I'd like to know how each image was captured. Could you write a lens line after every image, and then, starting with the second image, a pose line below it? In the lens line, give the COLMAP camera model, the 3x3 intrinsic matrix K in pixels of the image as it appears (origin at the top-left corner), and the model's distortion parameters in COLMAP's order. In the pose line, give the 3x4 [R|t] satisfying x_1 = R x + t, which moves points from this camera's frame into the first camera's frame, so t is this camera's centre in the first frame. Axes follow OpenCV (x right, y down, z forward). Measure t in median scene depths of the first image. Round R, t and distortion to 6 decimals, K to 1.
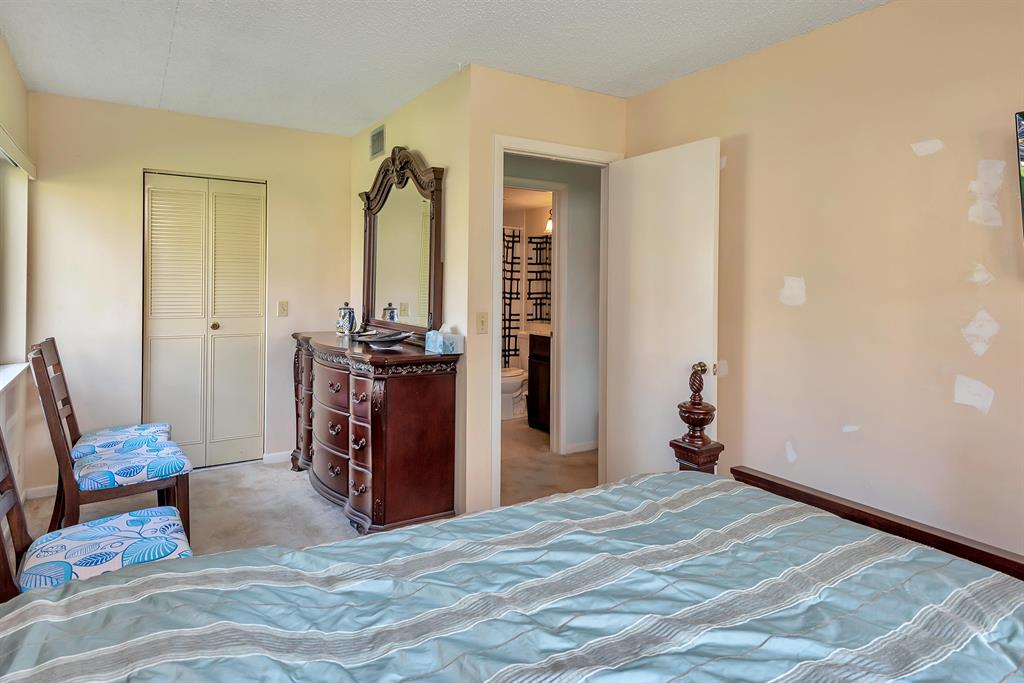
lens RADIAL K [[600.9, 0, 508.1], [0, 600.9, 287.2], [0, 0, 1]] dist [0.034961, -0.009013]
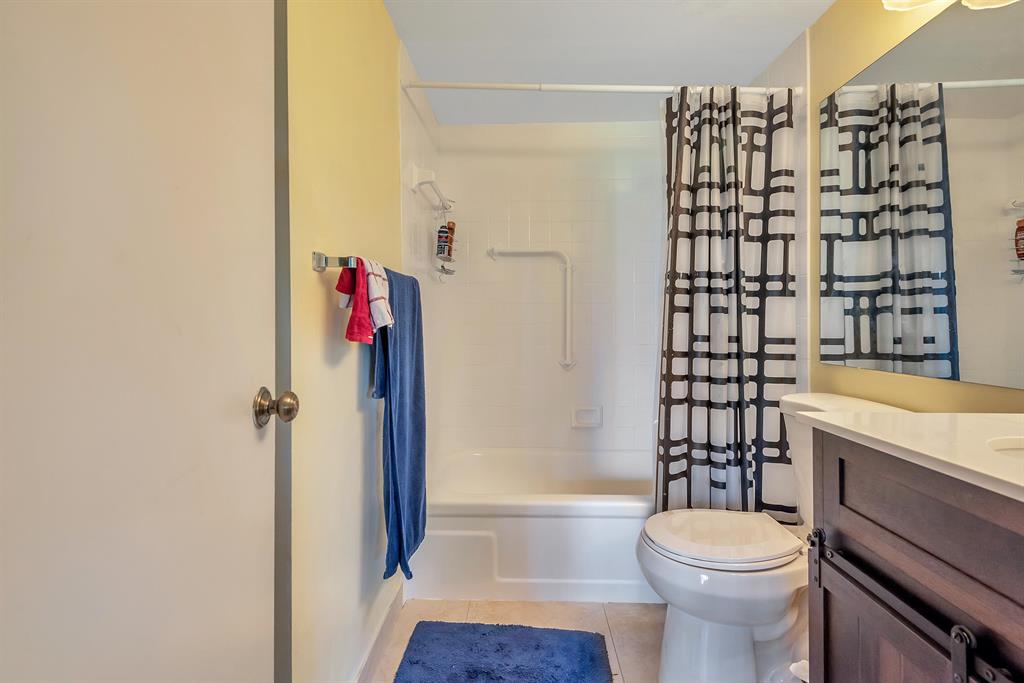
lens RADIAL K [[477.4, 0, 495.8], [0, 477.4, 320.9], [0, 0, 1]] dist [0.017727, -0.010846]
pose [[0.833187, -0.015306, -0.552780, 0.045740], [0.007317, 0.999834, -0.016657, 0.061064], [0.552943, 0.009833, 0.833161, 1.102969]]
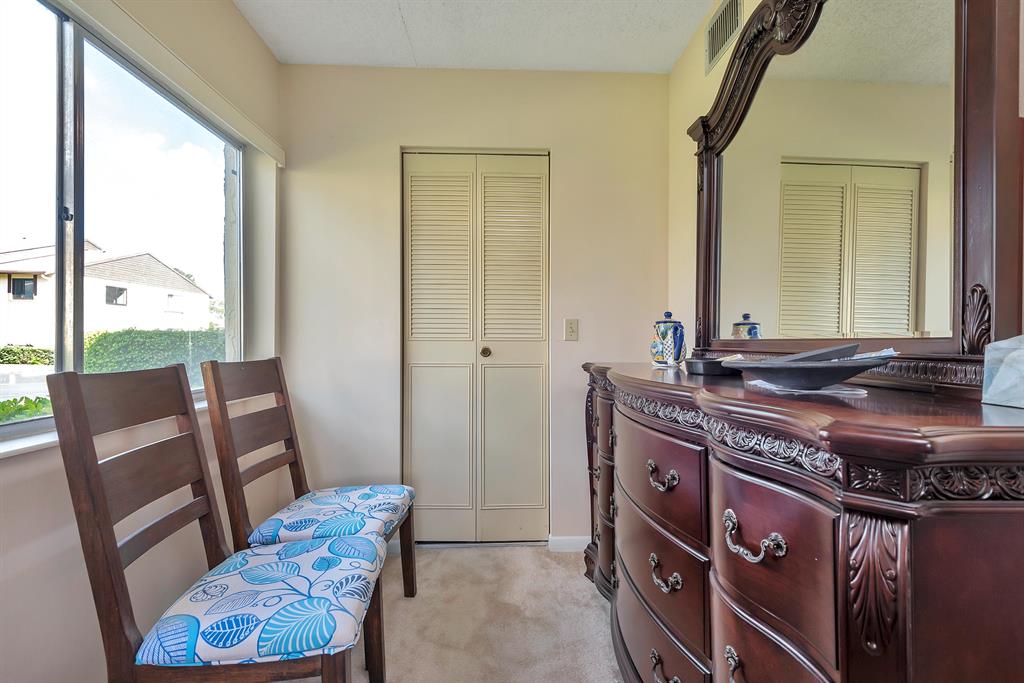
lens RADIAL K [[477.4, 0, 503.0], [0, 477.4, 340.0], [0, 0, 1]] dist [0.017727, -0.010846]
pose [[0.855298, -0.012983, -0.517974, -0.165284], [0.007968, 0.999897, -0.011904, 0.057185], [0.518075, 0.006054, 0.855314, 0.518235]]
